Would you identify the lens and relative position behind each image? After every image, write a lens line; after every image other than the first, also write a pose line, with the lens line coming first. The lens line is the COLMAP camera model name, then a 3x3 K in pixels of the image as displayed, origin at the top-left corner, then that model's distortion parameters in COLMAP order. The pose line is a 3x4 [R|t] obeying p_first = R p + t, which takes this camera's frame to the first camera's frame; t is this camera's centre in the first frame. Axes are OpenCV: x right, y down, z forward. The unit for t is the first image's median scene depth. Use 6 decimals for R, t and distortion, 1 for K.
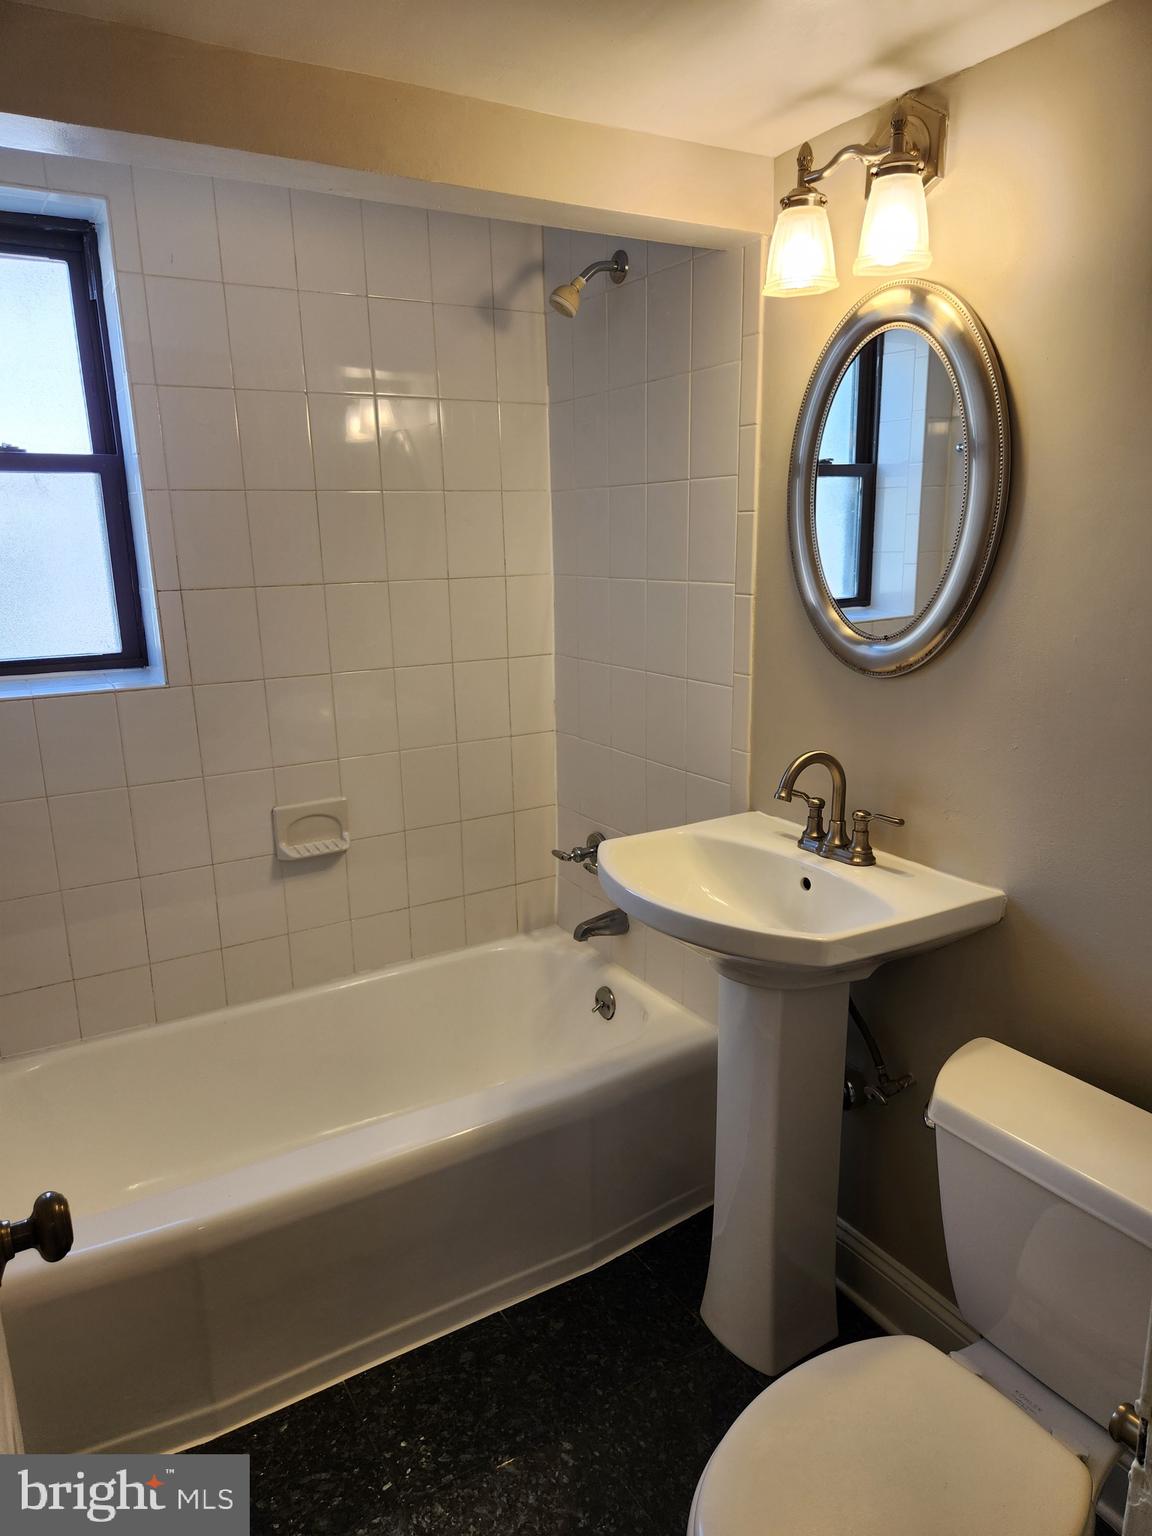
lens RADIAL K [[1025.3, 0, 574.2], [0, 1025.3, 770.0], [0, 0, 1]] dist [0.047685, -0.017386]
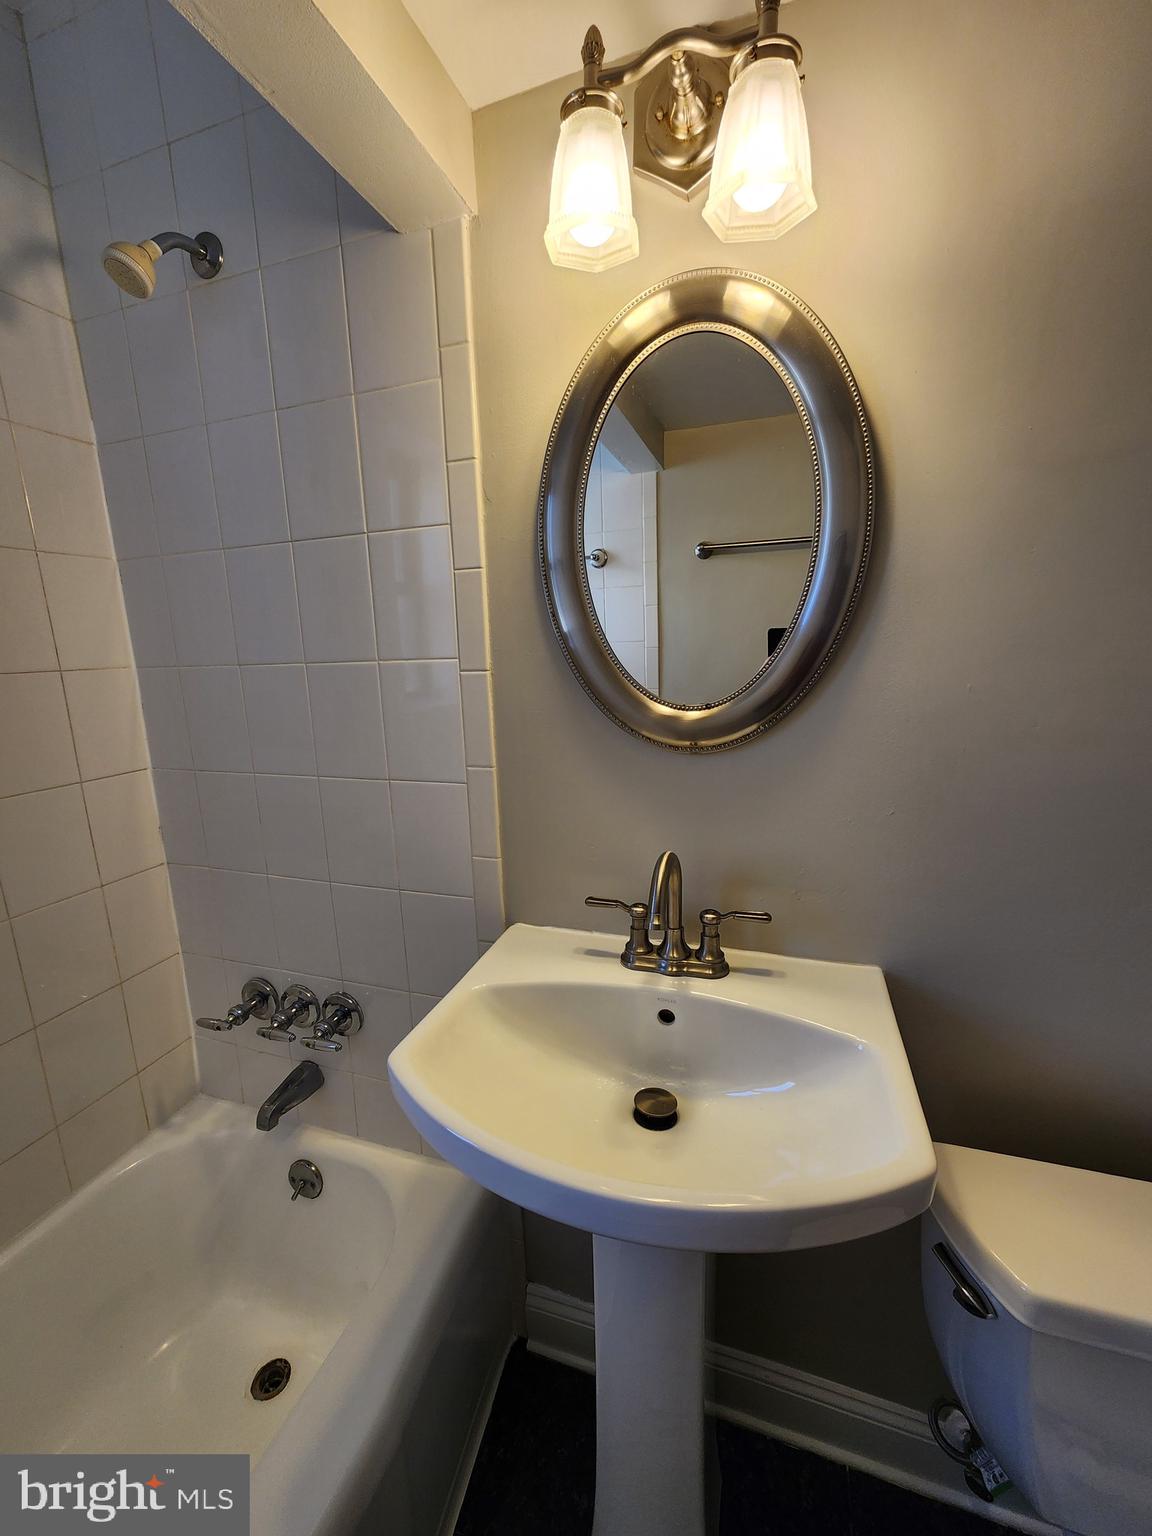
lens RADIAL K [[622.8, 0, 571.6], [0, 622.8, 776.1], [0, 0, 1]] dist [0.000096, -0.000445]
pose [[0.766963, -0.132592, 0.627844, -0.097146], [0.161416, 0.986823, 0.011221, -0.080736], [-0.621058, 0.092738, 0.778258, 0.569624]]
